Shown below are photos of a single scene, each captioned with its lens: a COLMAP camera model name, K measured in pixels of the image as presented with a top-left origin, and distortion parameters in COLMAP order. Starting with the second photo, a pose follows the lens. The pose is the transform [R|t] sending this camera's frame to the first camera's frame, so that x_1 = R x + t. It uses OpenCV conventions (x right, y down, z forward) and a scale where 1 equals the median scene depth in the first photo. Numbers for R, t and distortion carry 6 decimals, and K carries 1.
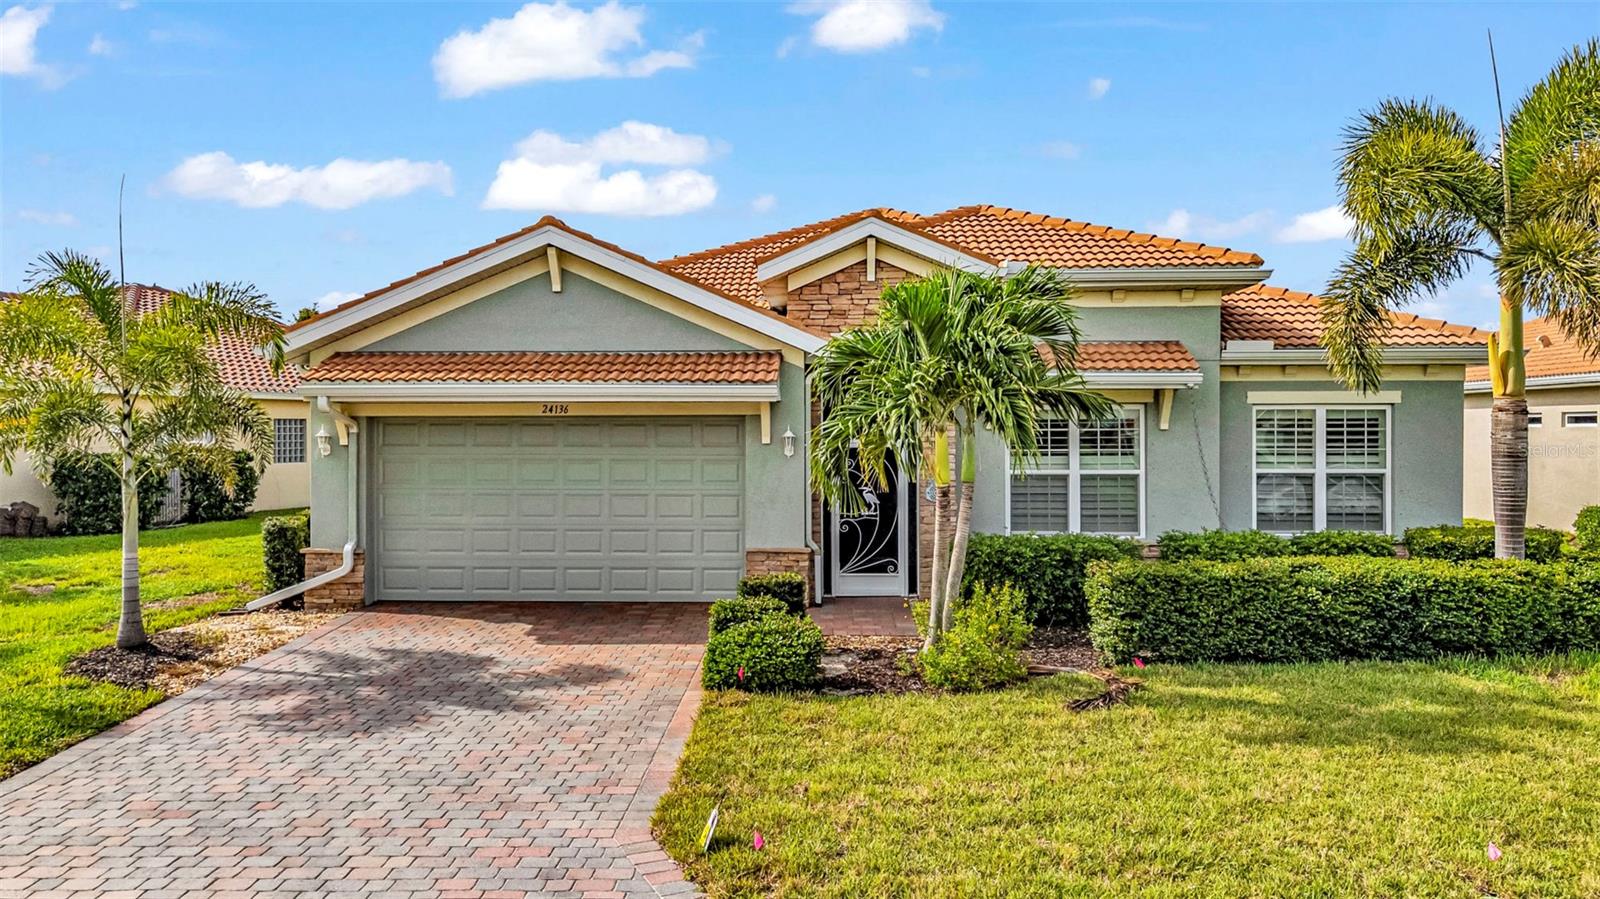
lens RADIAL K [[1169.6, 0, 782.9], [0, 1169.6, 441.6], [0, 0, 1]] dist [0.055875, -0.045517]
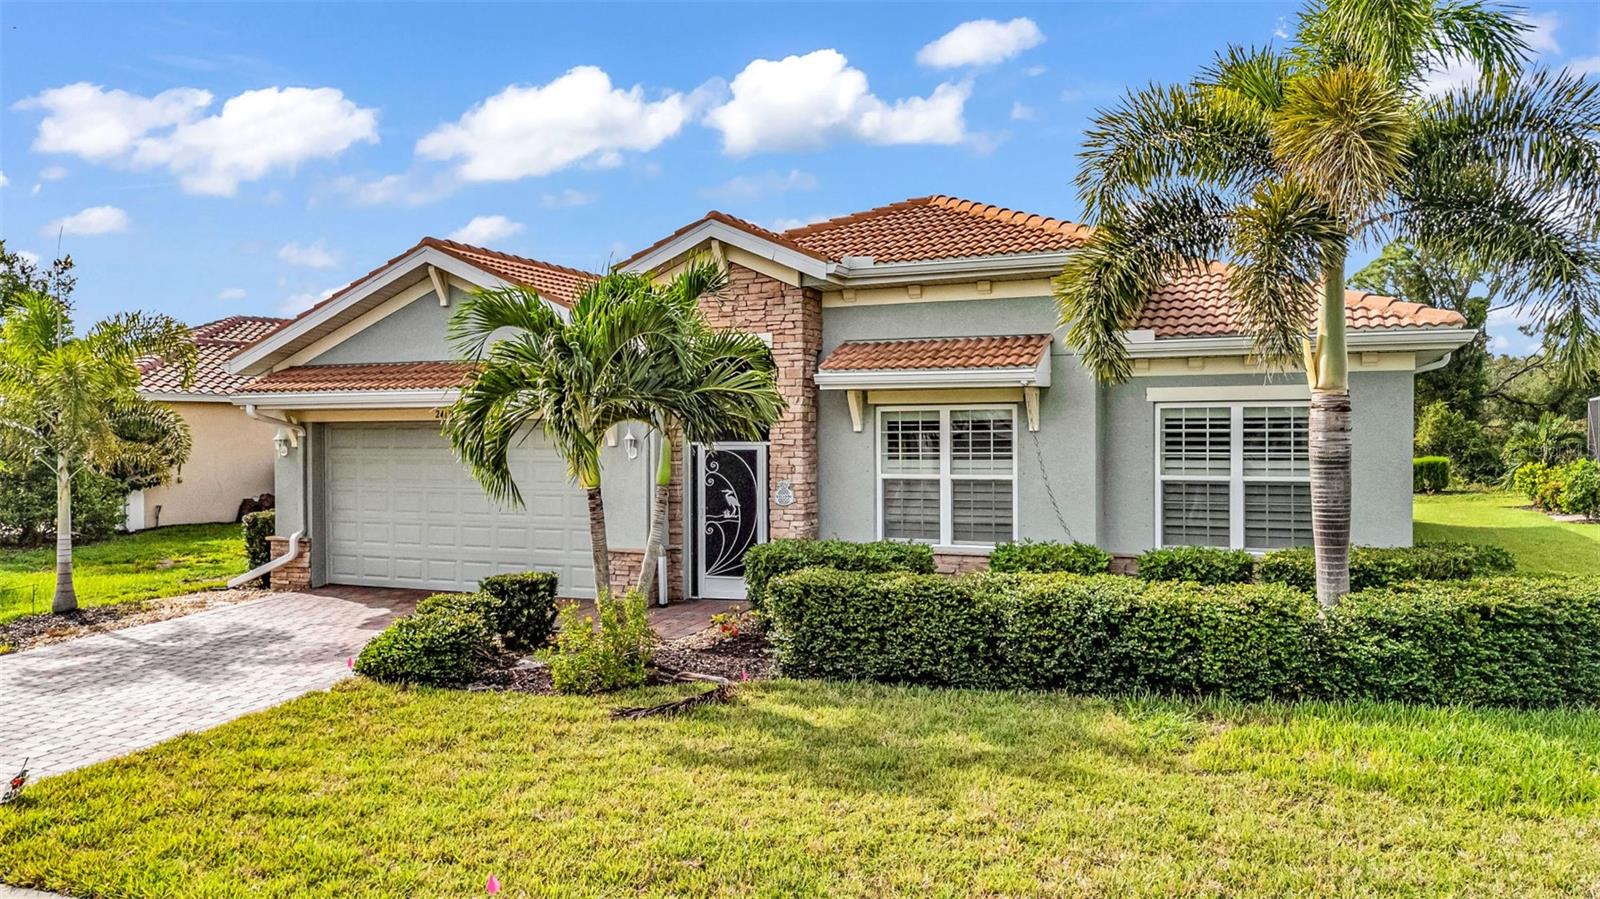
lens RADIAL K [[1169.6, 0, 782.9], [0, 1169.6, 441.6], [0, 0, 1]] dist [0.055875, -0.045517]
pose [[0.939337, -0.000418, -0.342995, 0.518027], [-0.000633, 0.999995, -0.002952, 0.000822], [0.342994, 0.002990, 0.939333, 0.091661]]
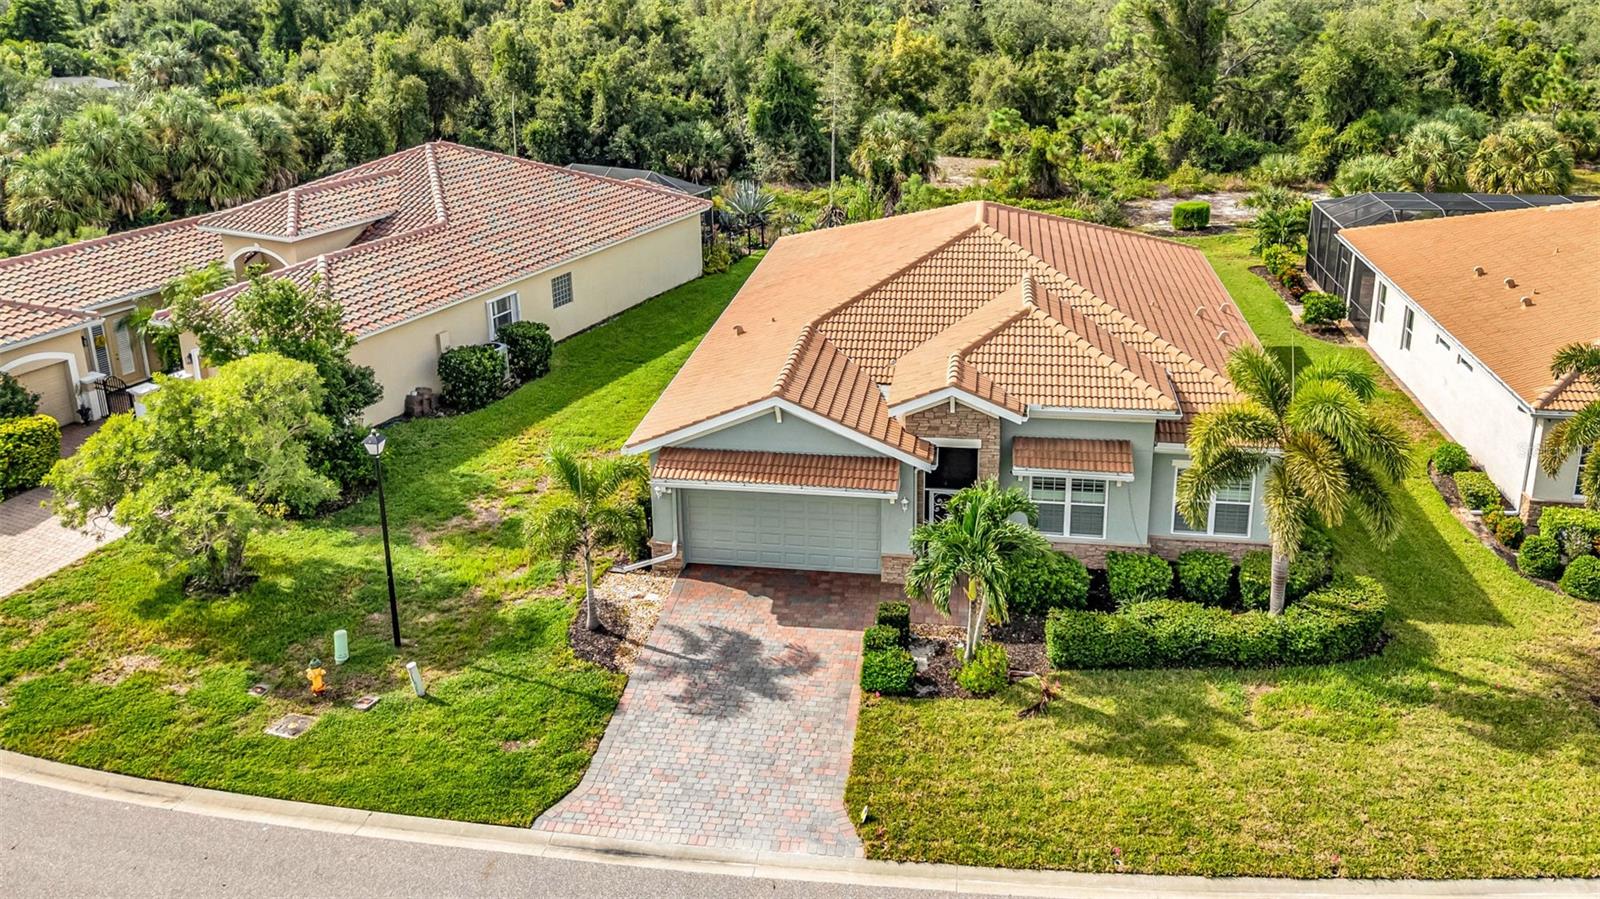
lens RADIAL K [[1160.0, 0, 834.8], [0, 1160.0, 306.5], [0, 0, 1]] dist [0.047120, -0.003698]
pose [[0.996127, 0.008802, -0.087480, 0.055213], [0.014487, 0.964947, 0.262044, -0.843074], [0.086720, -0.262297, 0.961083, -0.749452]]
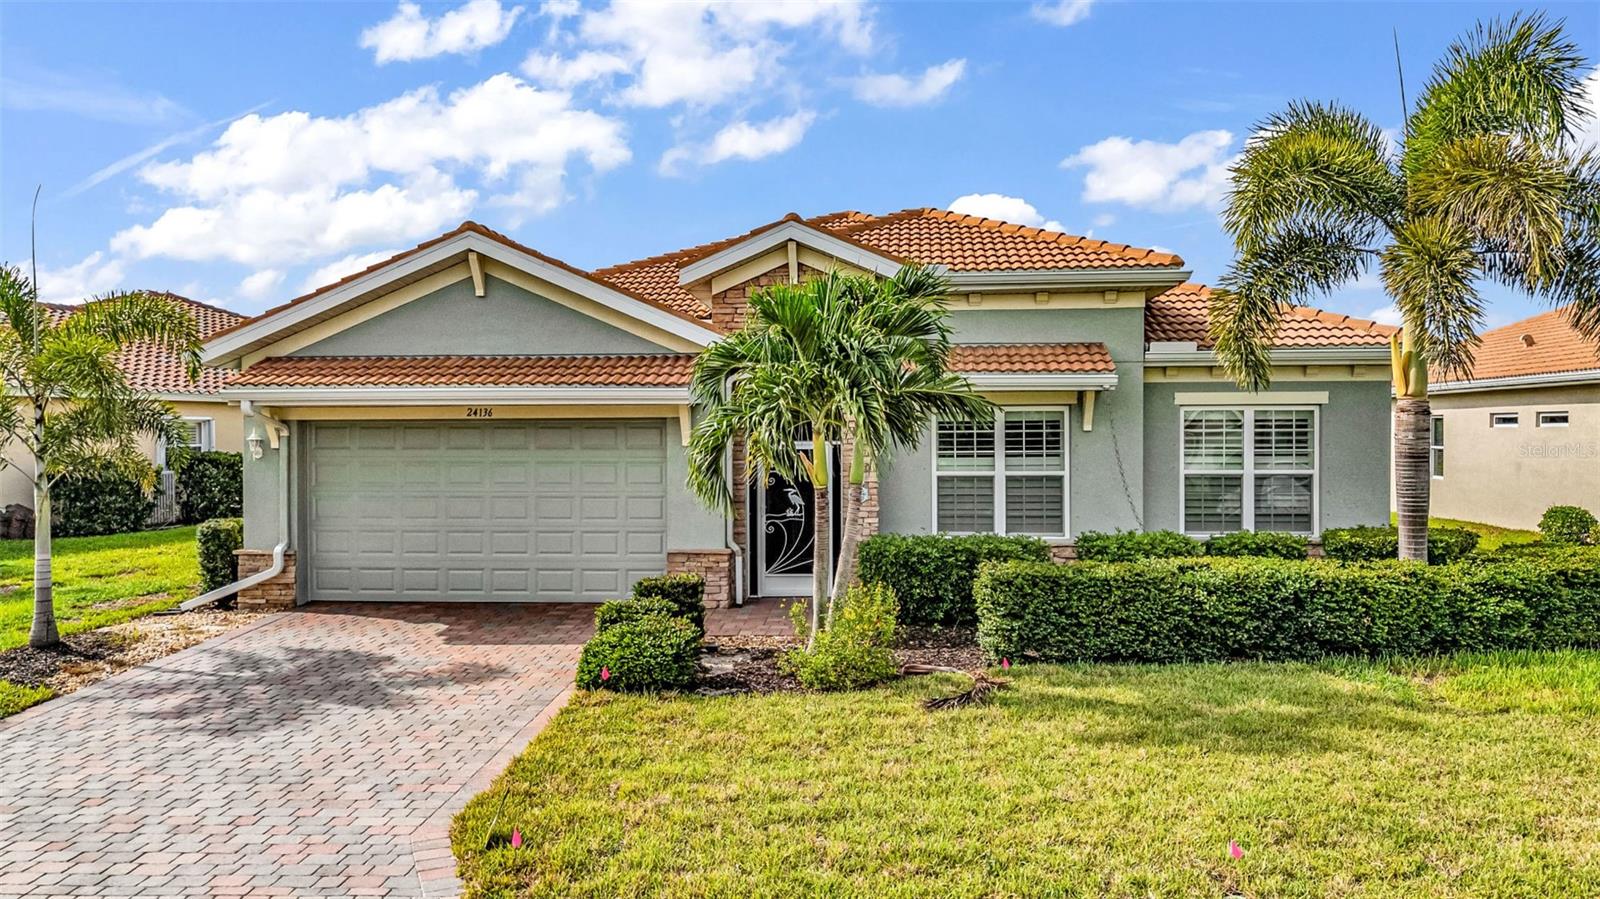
lens RADIAL K [[1159.2, 0, 800.0], [0, 1159.2, 449.5], [0, 0, 1]] dist [0.058025, -0.045197]
pose [[0.999675, -0.002381, -0.025394, 0.118109], [0.002519, 0.999982, 0.005428, -0.000438], [0.025381, -0.005490, 0.999663, 0.000241]]
